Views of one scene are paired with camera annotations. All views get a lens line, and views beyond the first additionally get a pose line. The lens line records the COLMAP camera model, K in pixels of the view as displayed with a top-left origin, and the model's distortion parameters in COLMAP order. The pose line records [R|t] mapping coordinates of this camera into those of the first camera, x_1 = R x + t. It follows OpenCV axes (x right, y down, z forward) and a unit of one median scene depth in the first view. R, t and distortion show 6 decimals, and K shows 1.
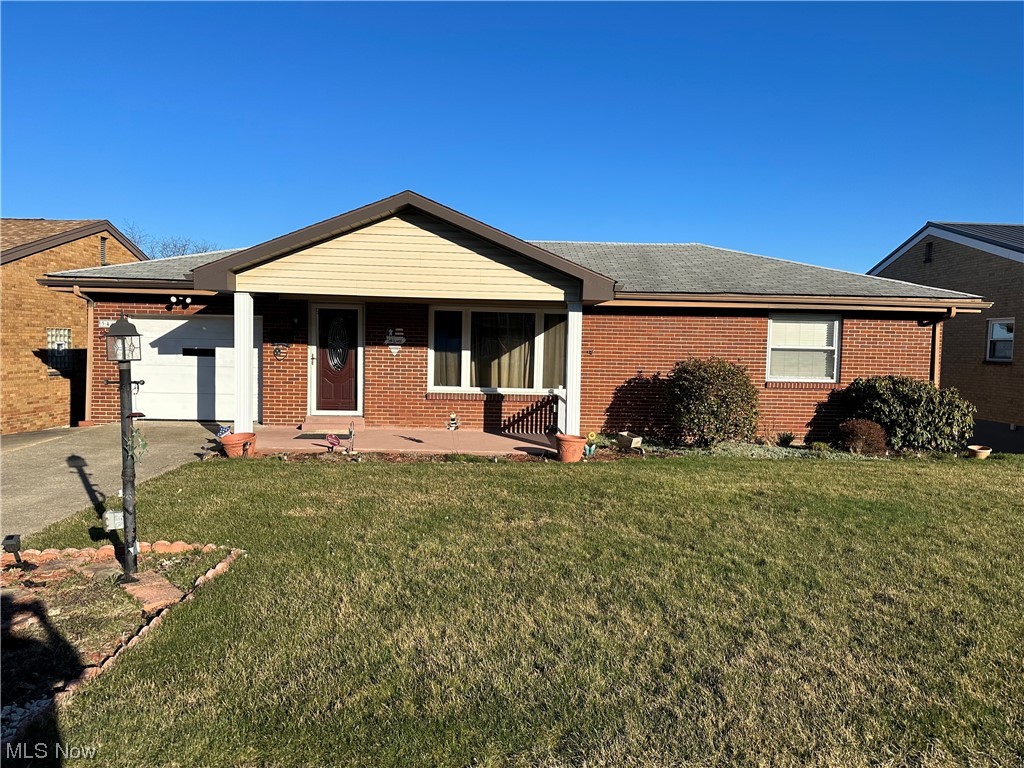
lens RADIAL K [[723.2, 0, 520.9], [0, 723.2, 376.3], [0, 0, 1]] dist [0.125016, -0.163824]
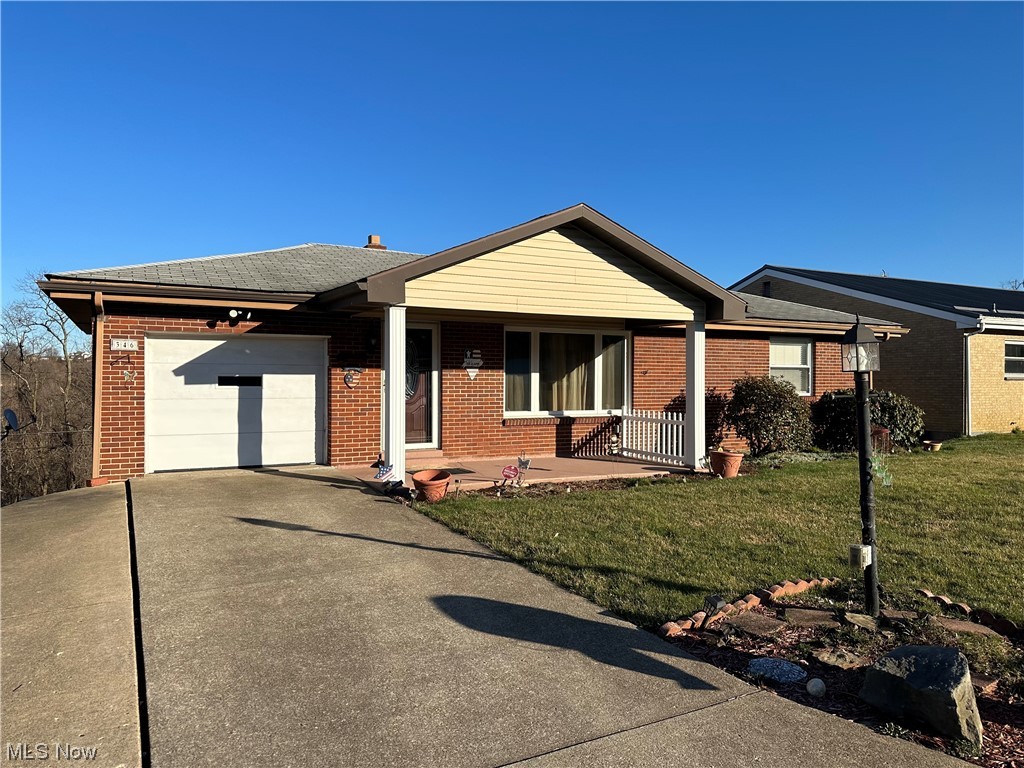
lens RADIAL K [[723.2, 0, 520.9], [0, 723.2, 376.3], [0, 0, 1]] dist [0.125016, -0.163824]
pose [[0.893726, -0.017861, 0.448258, -0.522576], [0.036185, 0.998821, -0.032347, -0.000961], [-0.447152, 0.045130, 0.893319, 0.156825]]
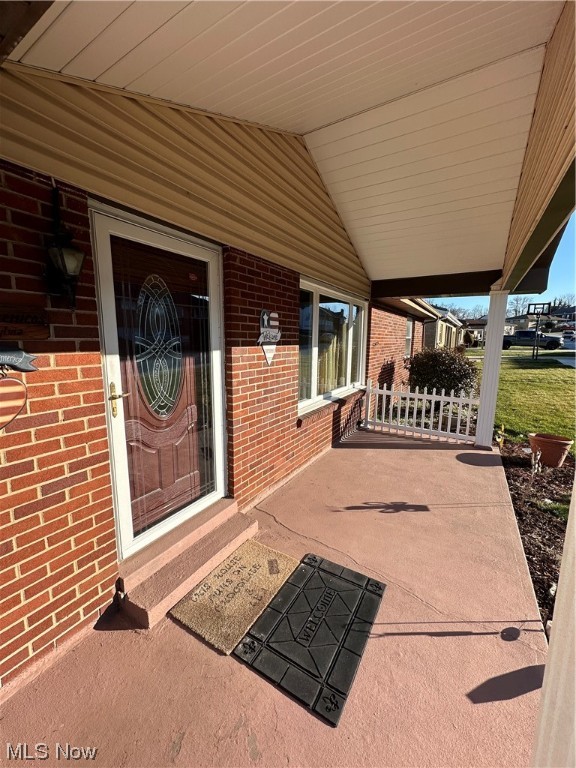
lens RADIAL K [[304.4, 0, 288.0], [0, 304.4, 384.0], [0, 0, 1]] dist [0.000399, 0.000017]
pose [[0.552246, -0.141690, 0.821553, -0.348362], [0.040629, 0.988855, 0.143234, -0.045334], [-0.832691, -0.045721, 0.551847, 0.856596]]
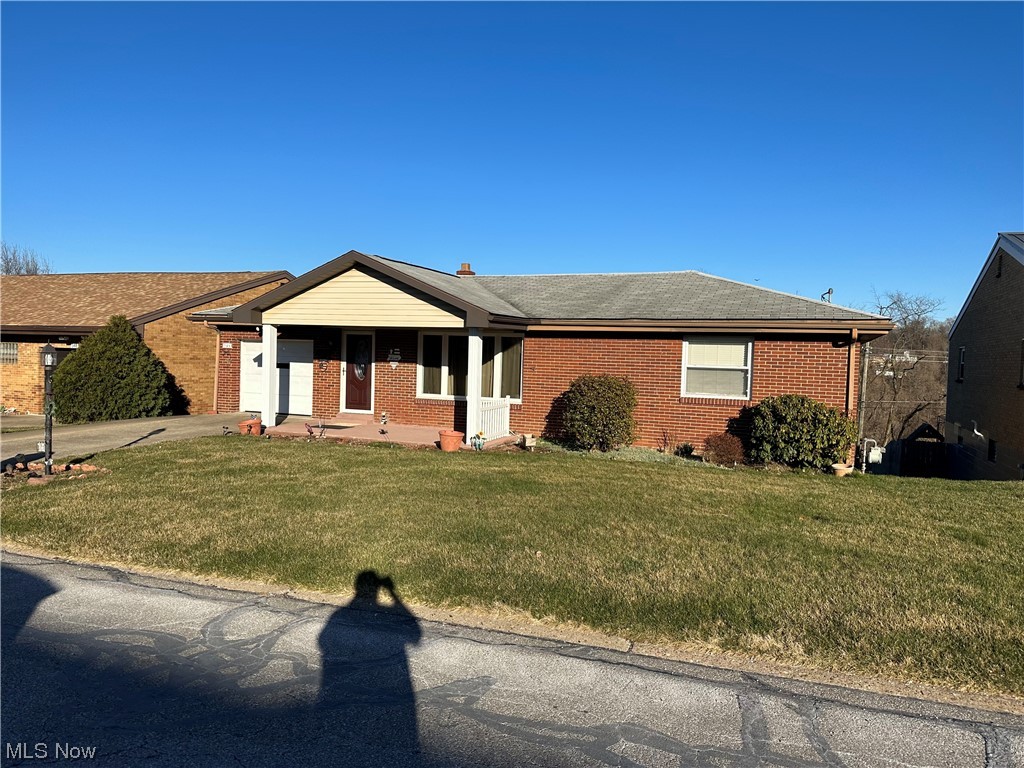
lens RADIAL K [[721.3, 0, 512.0], [0, 721.3, 384.0], [0, 0, 1]] dist [0.199004, -0.328457]
pose [[0.912066, 0.020817, -0.409515, 0.557891], [-0.027018, 0.999591, -0.009361, 0.004376], [0.409153, 0.019602, 0.912255, -0.114259]]
